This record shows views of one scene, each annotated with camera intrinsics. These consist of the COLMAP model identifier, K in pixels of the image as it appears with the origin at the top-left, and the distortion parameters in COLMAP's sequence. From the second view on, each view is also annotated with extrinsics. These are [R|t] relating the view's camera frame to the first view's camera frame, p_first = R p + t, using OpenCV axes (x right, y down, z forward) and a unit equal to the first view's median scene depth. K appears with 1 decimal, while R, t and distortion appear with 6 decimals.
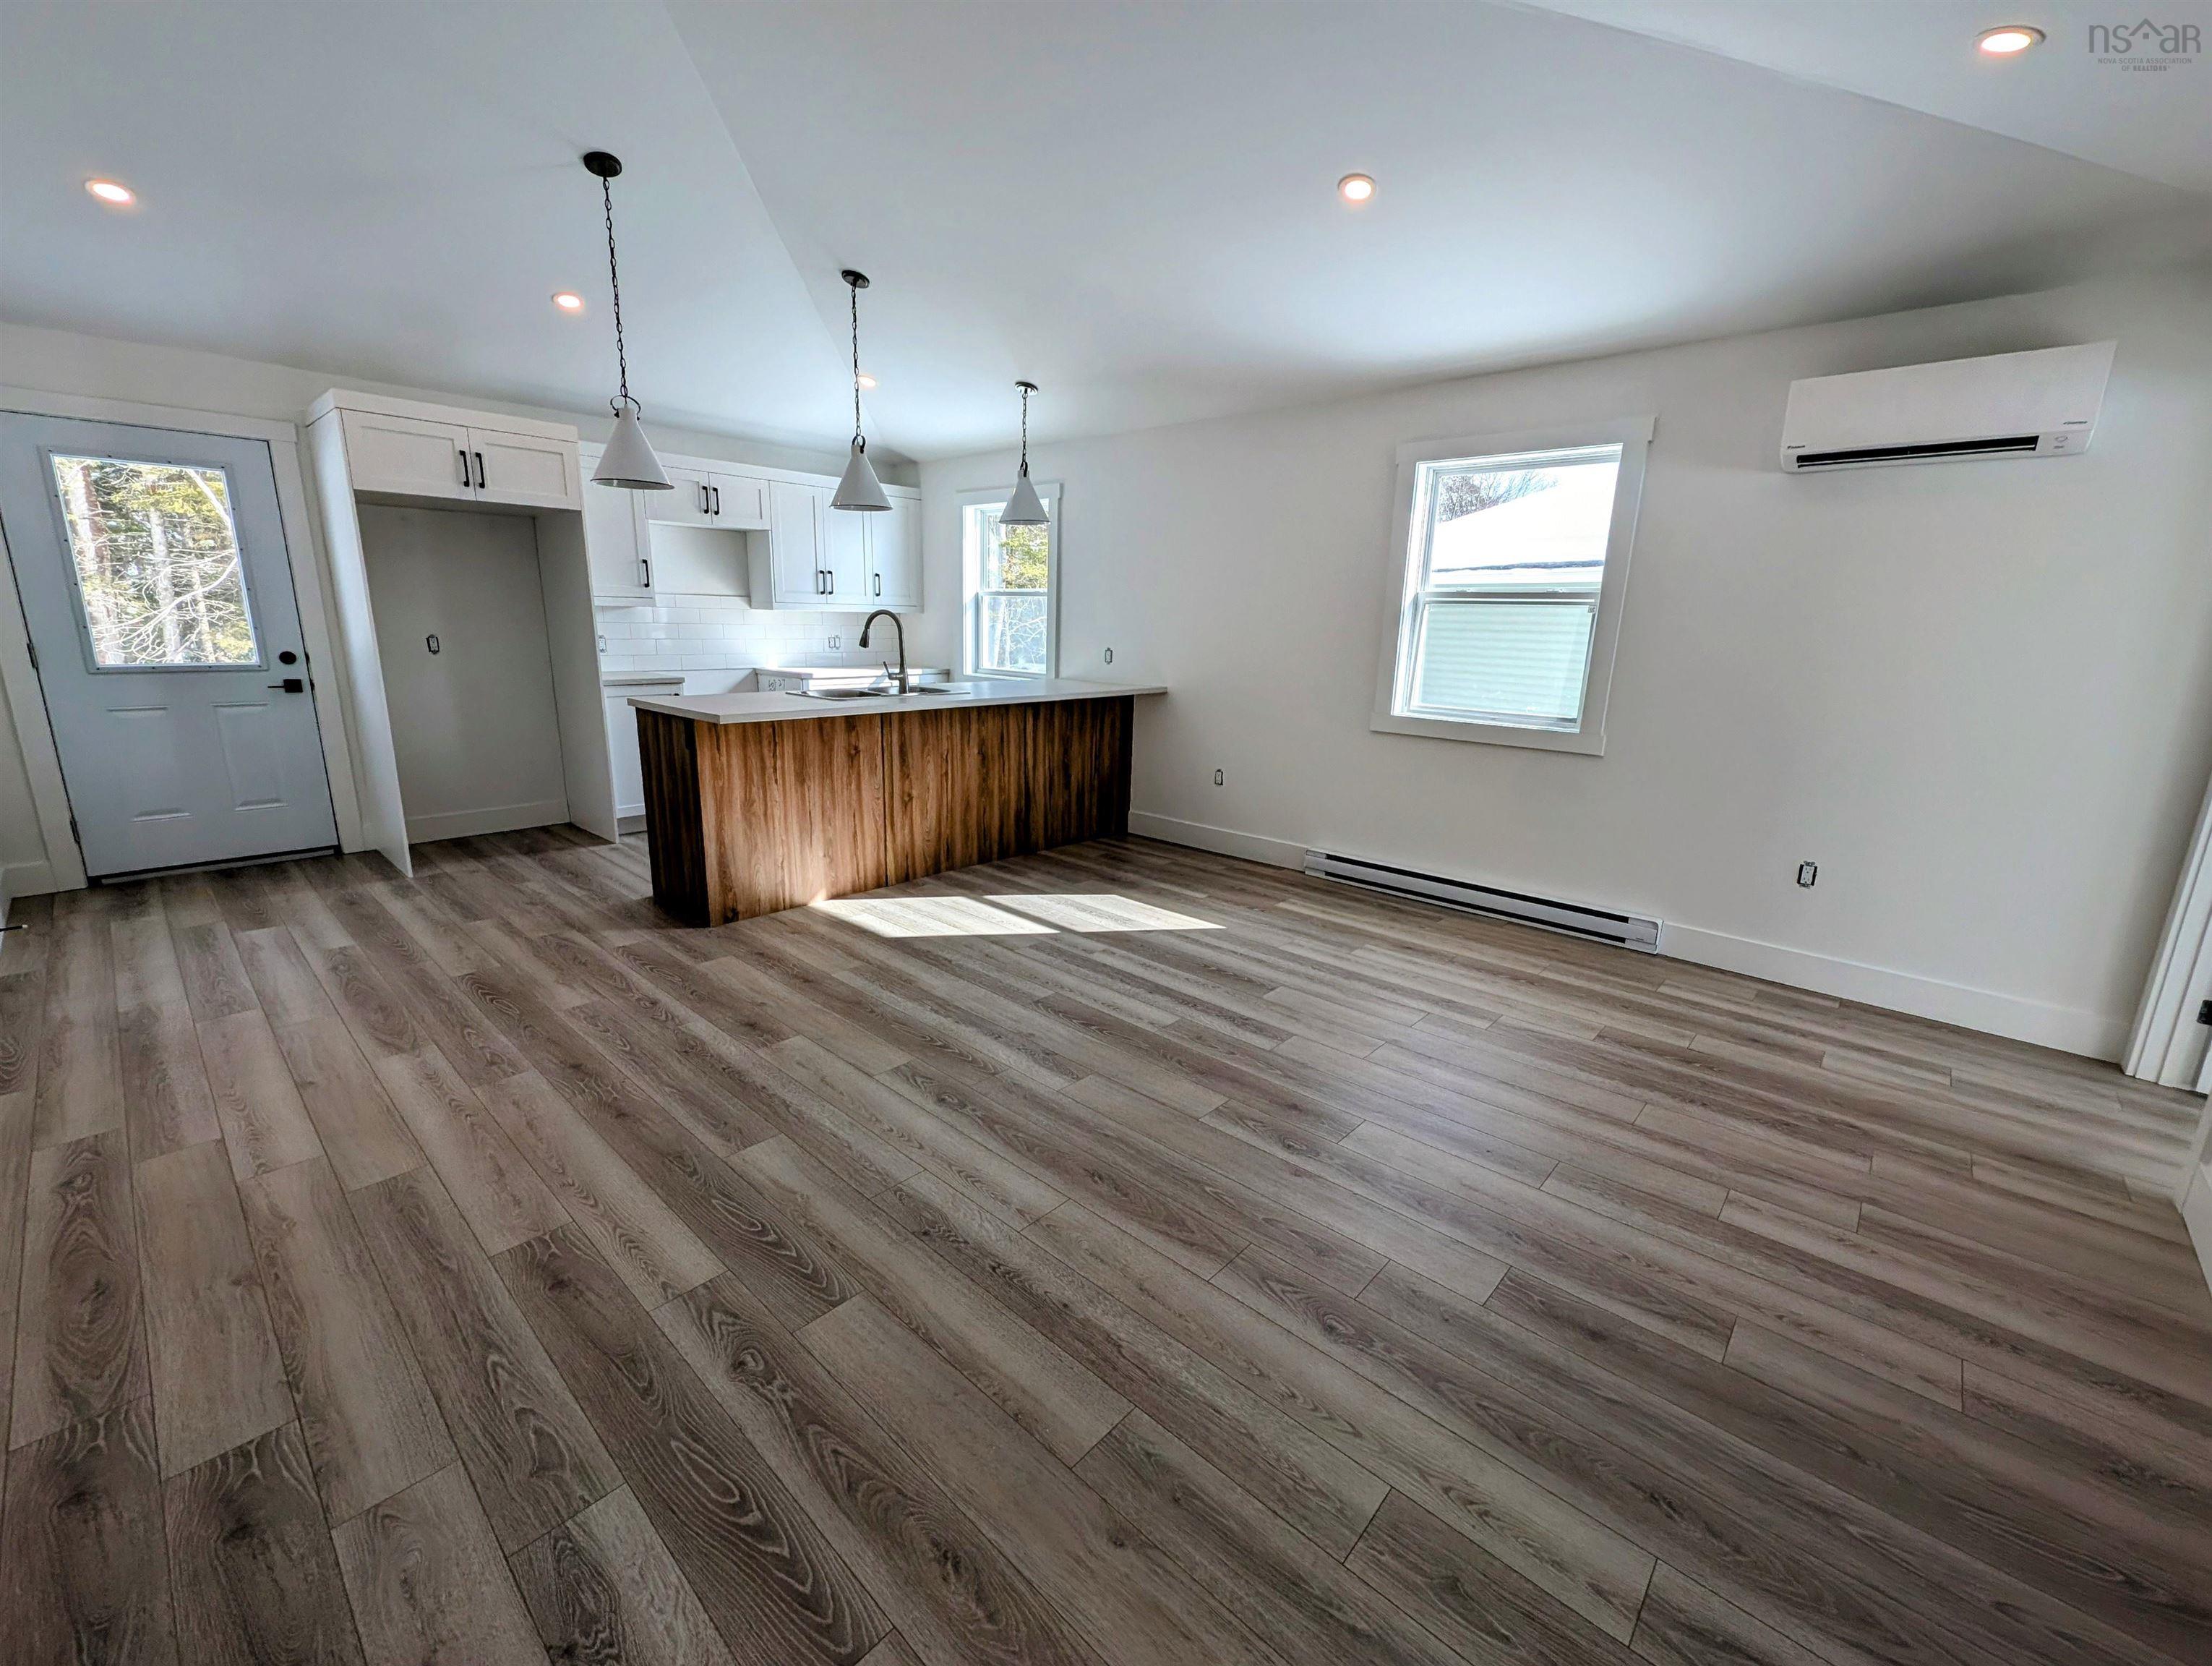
lens RADIAL K [[908.2, 0, 1101.9], [0, 908.2, 831.5], [0, 0, 1]] dist [0.000191, -0.000617]
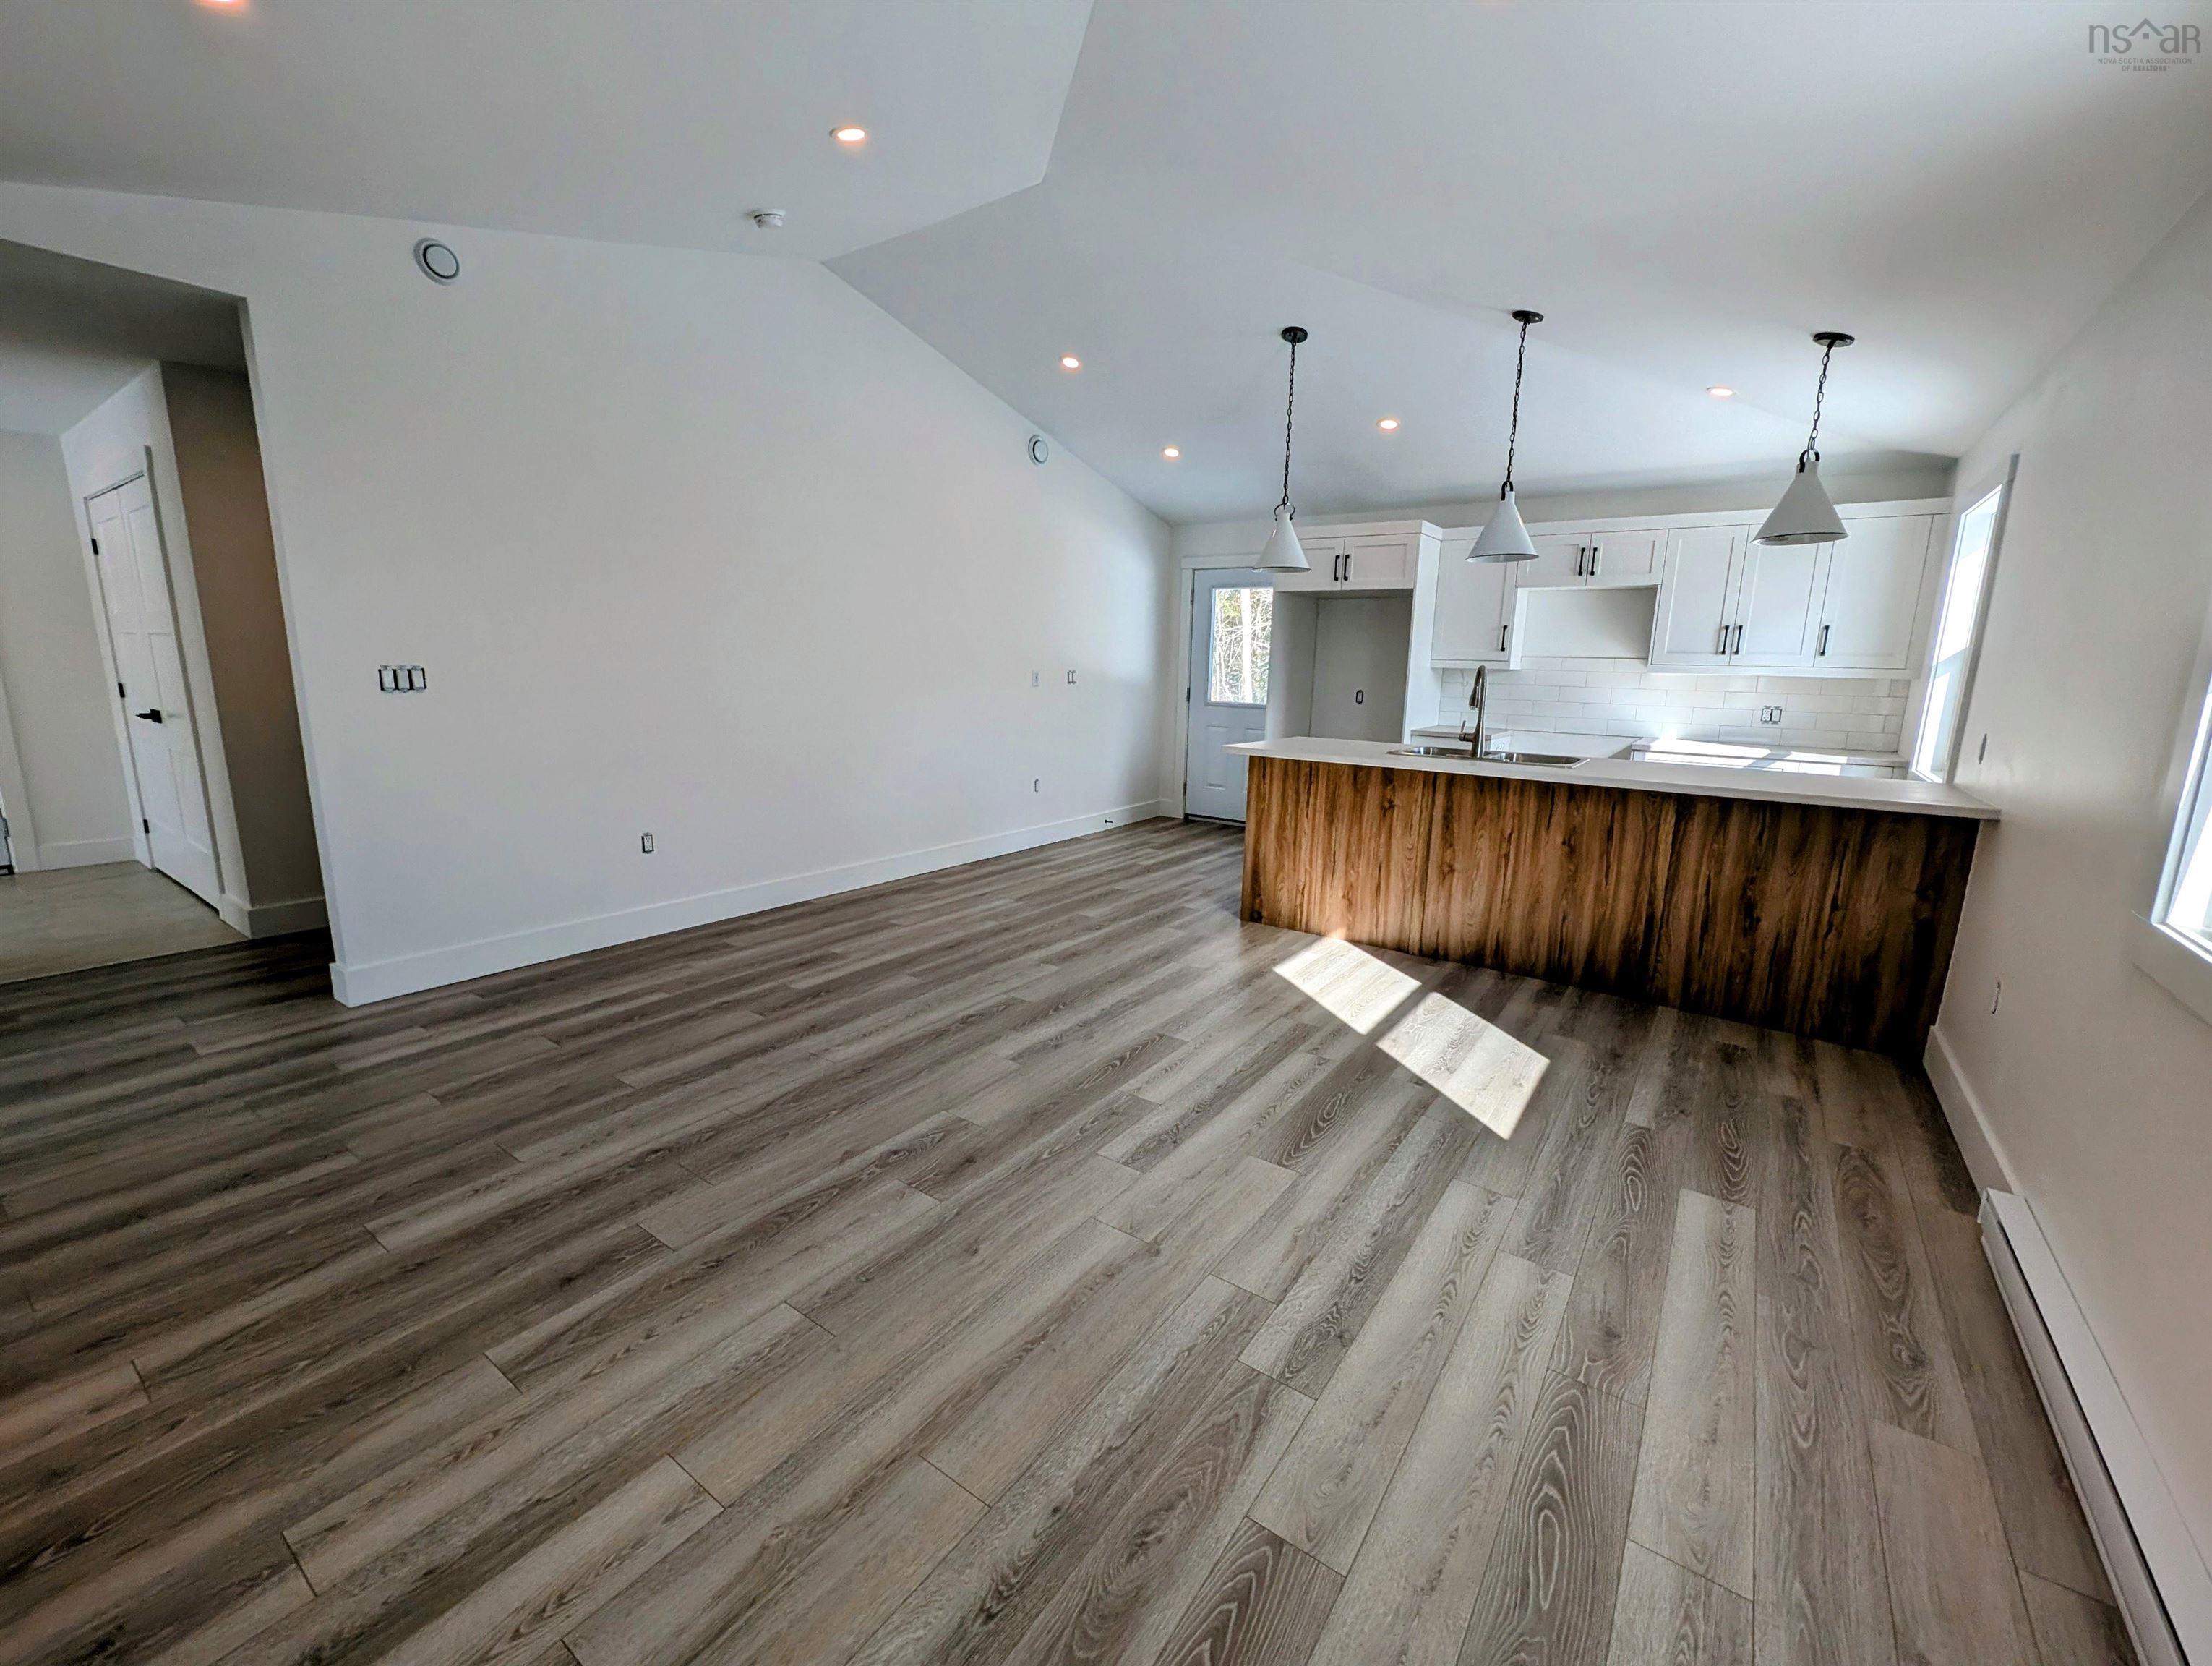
lens RADIAL K [[908.2, 0, 1101.9], [0, 908.2, 831.5], [0, 0, 1]] dist [0.000191, -0.000617]
pose [[0.123244, 0.163864, -0.978754, 0.672087], [-0.248811, 0.959873, 0.129373, -0.111843], [0.960679, 0.227580, 0.159070, 0.552646]]
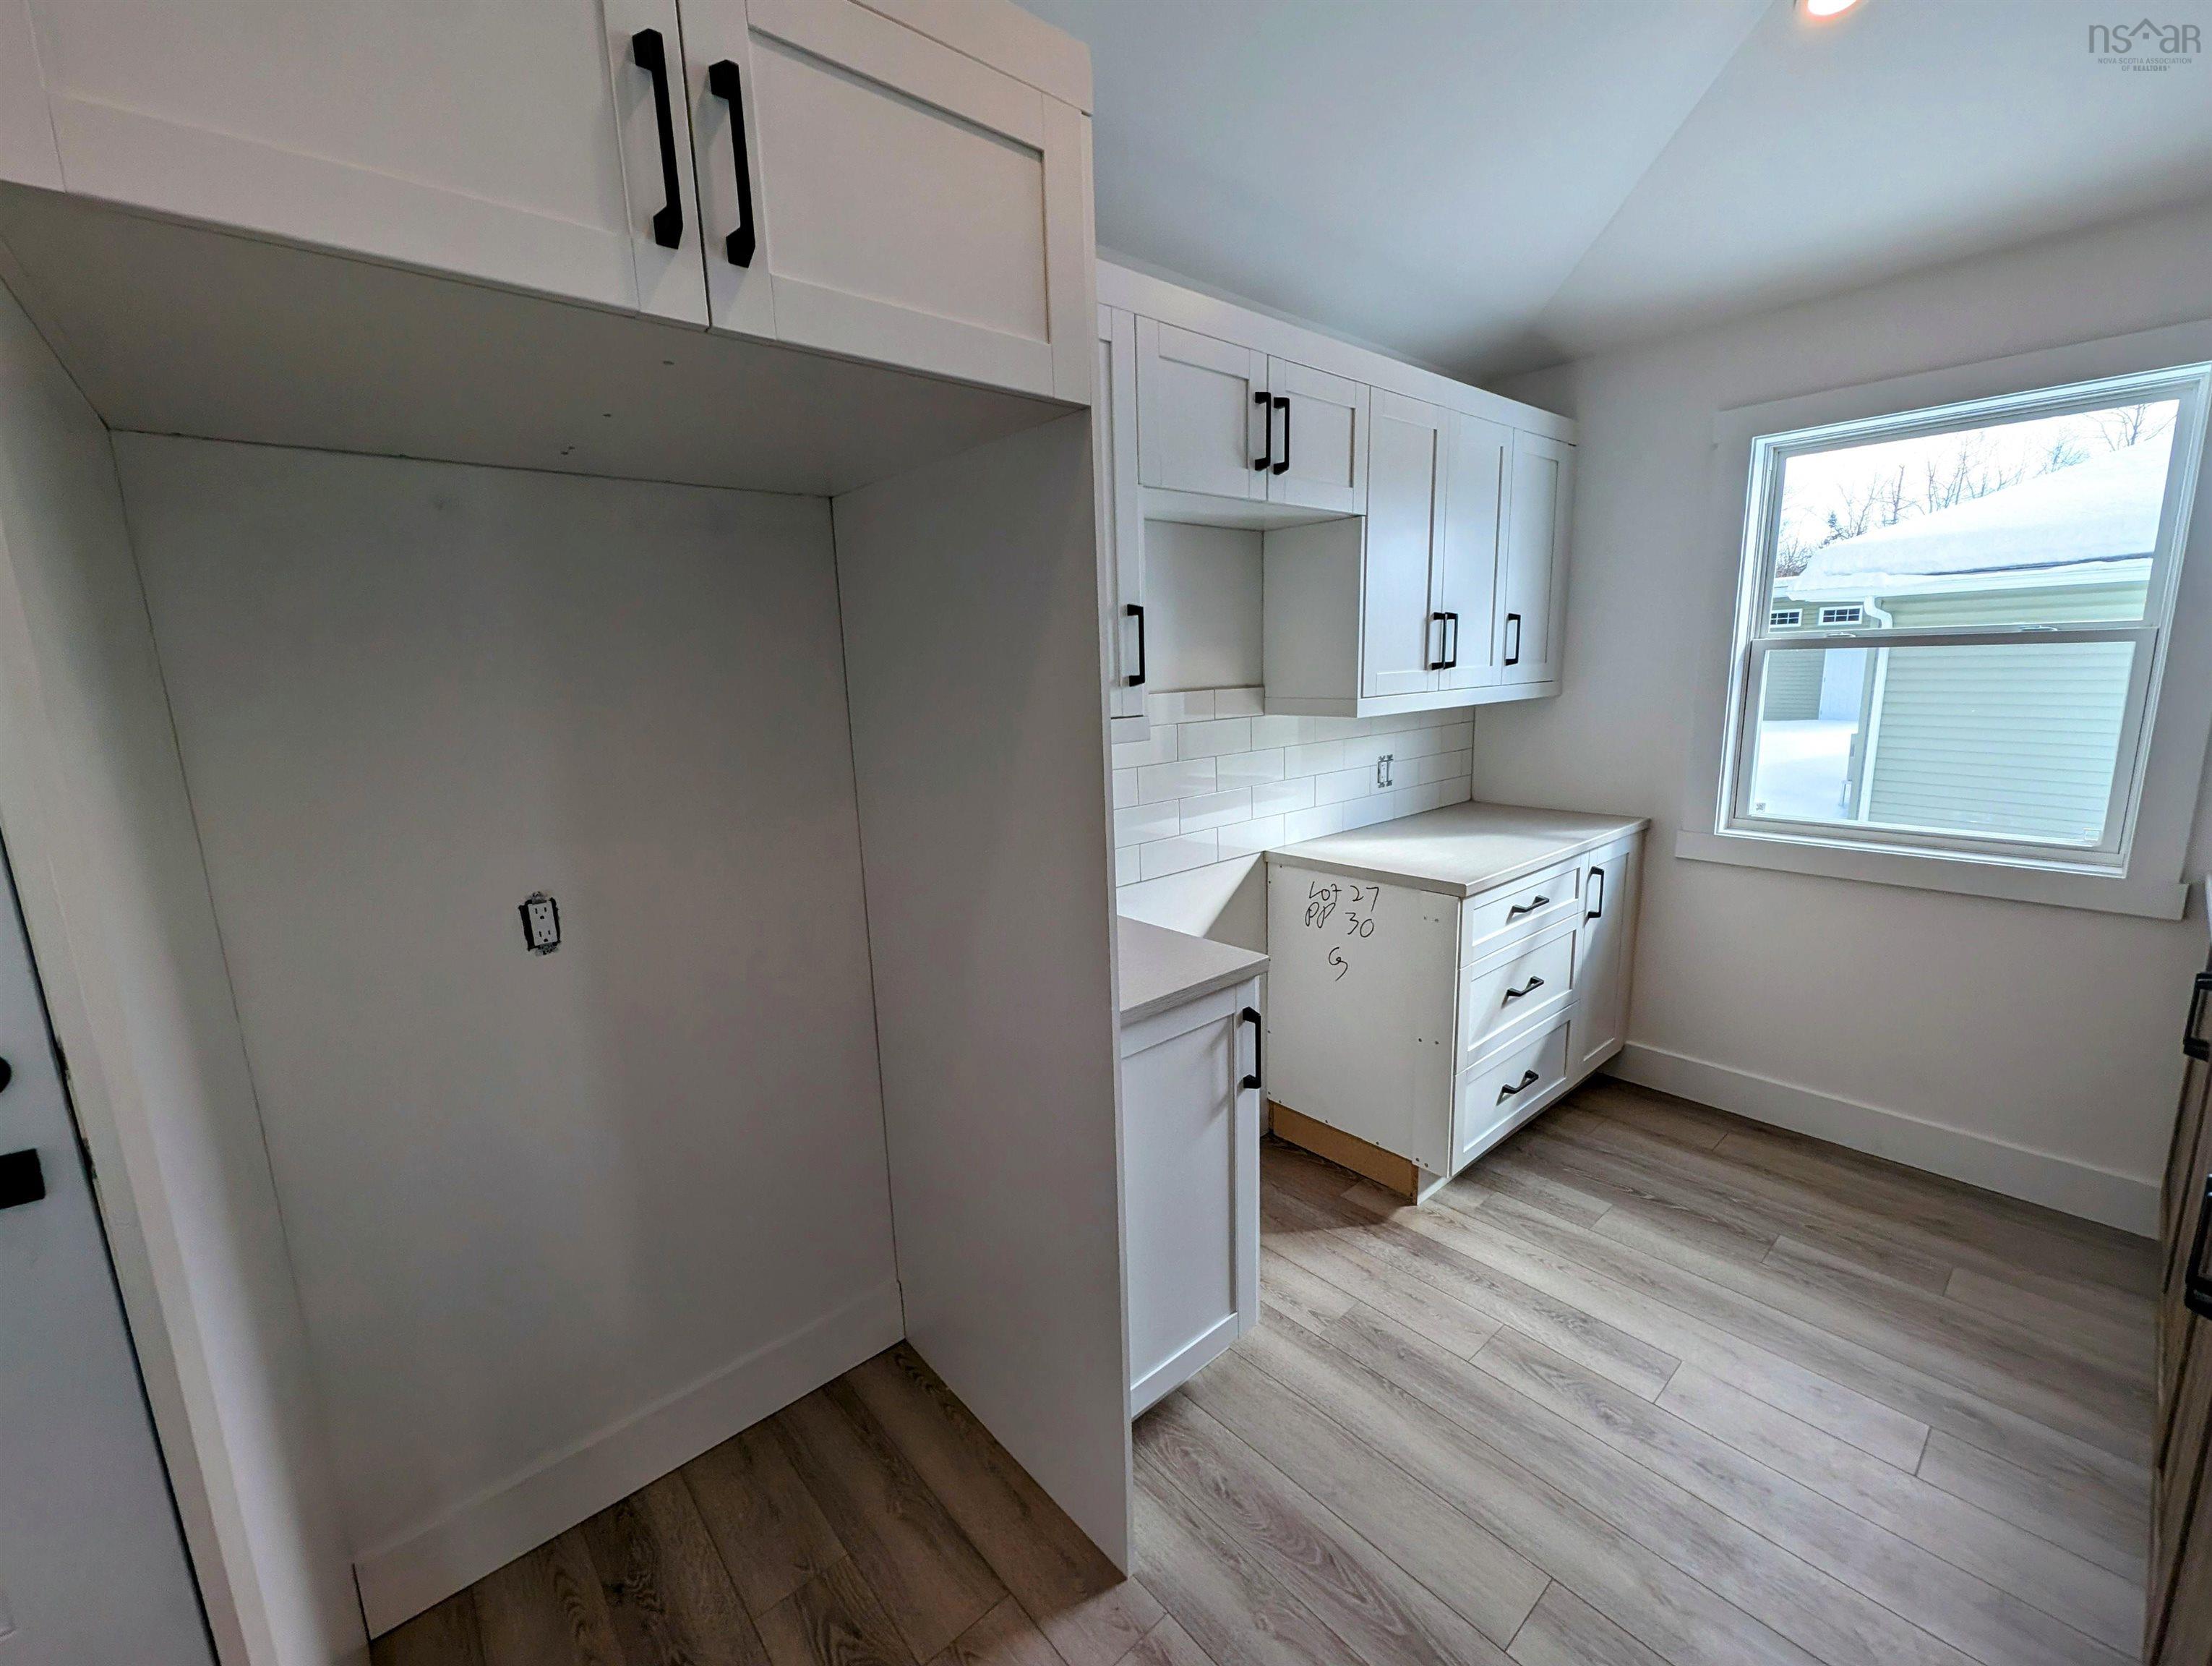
lens RADIAL K [[908.2, 0, 1101.9], [0, 908.2, 831.5], [0, 0, 1]] dist [0.000191, -0.000617]
pose [[0.992322, -0.032161, -0.119428, -0.616166], [0.026622, 0.998507, -0.047691, -0.258362], [0.120784, 0.044145, 0.991697, 0.864056]]
